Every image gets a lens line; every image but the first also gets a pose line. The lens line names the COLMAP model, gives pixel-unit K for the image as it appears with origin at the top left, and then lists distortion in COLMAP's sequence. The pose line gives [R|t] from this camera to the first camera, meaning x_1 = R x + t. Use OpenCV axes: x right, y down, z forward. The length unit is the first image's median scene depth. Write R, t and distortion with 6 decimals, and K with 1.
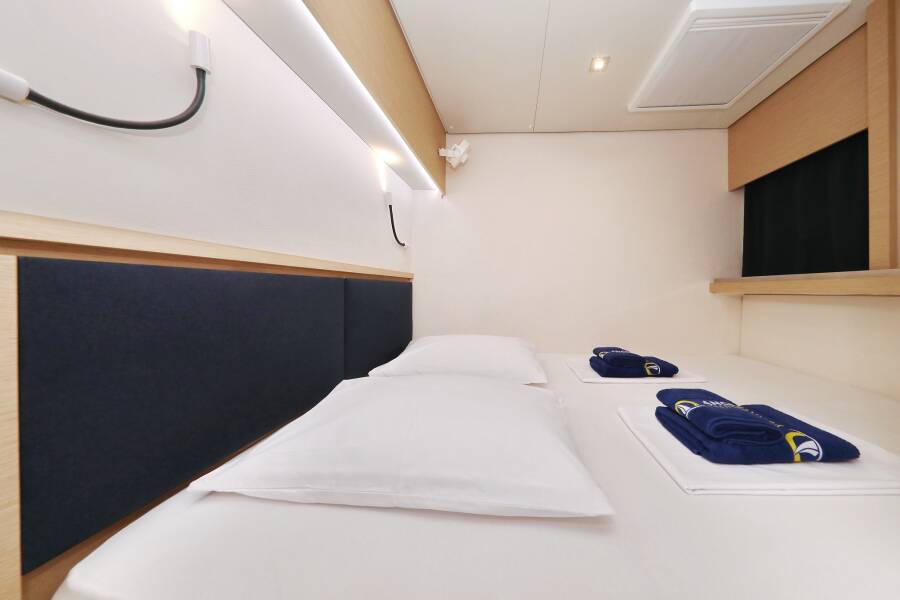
lens RADIAL K [[275.8, 0, 480.5], [0, 275.8, 308.8], [0, 0, 1]] dist [0.000303, 0.000115]
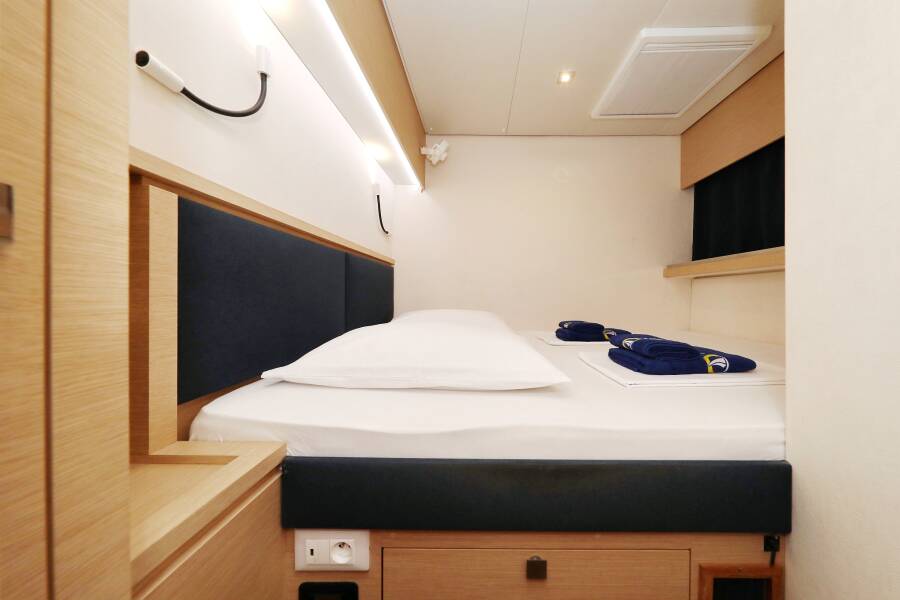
lens RADIAL K [[287.5, 0, 450.0], [0, 287.5, 300.0], [0, 0, 1]] dist [0.027686, -0.000129]
pose [[0.999557, 0.019833, 0.022179, -0.061086], [-0.018586, 0.998309, -0.055083, 0.116502], [-0.023234, 0.054646, 0.998235, -0.160705]]
